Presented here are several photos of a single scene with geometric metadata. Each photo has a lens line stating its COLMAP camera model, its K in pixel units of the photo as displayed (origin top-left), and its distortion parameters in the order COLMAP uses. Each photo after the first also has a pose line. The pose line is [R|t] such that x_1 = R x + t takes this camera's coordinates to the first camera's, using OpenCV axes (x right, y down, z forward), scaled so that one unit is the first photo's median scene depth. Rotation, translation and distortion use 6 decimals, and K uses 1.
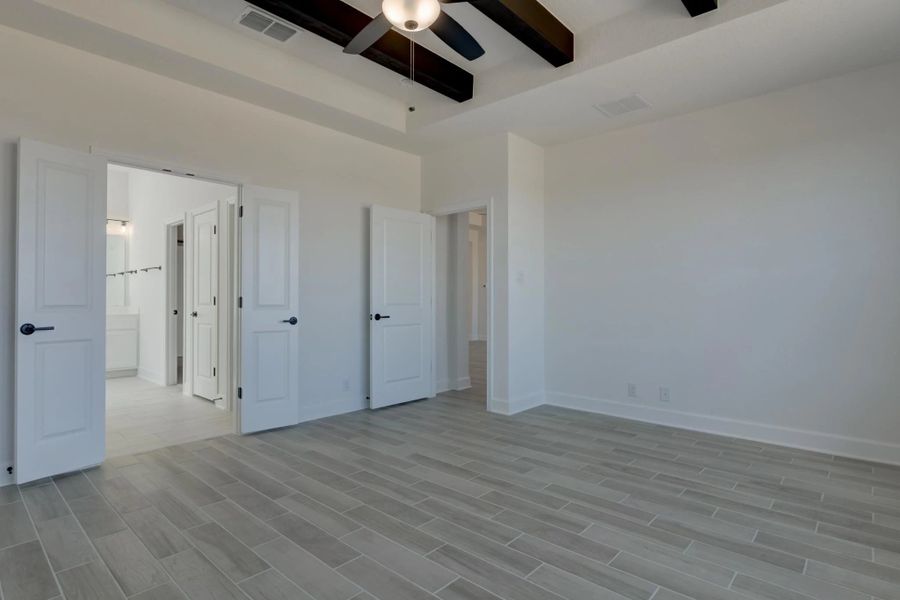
lens RADIAL K [[460.6, 0, 445.7], [0, 460.6, 299.4], [0, 0, 1]] dist [-0.003178, -0.001554]
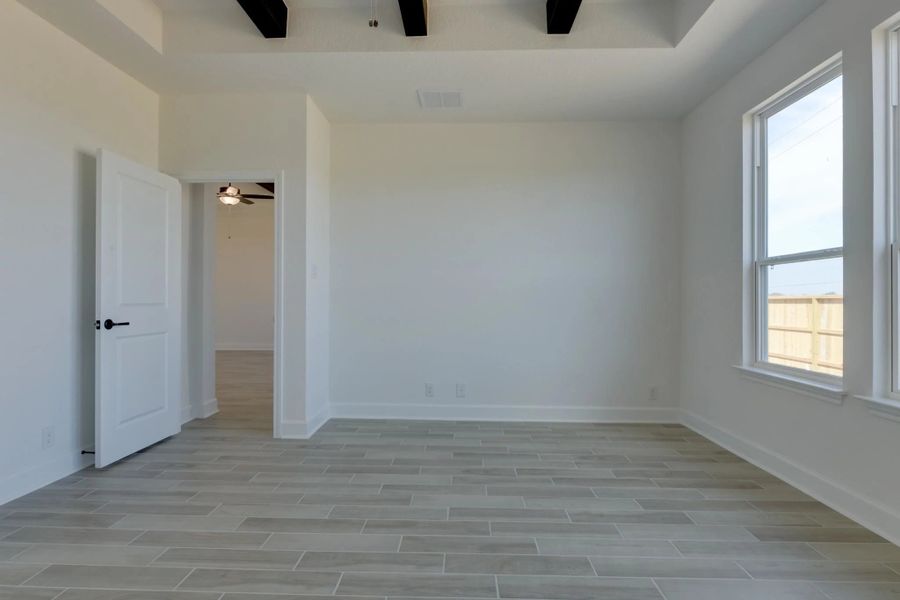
lens RADIAL K [[477.2, 0, 450.0], [0, 477.2, 300.0], [0, 0, 1]] dist [-0.006255, -0.001299]
pose [[0.767701, 0.001843, 0.640805, -0.275387], [-0.002762, 0.999996, 0.000433, 0.003277], [-0.640802, -0.002102, 0.767703, 0.236307]]
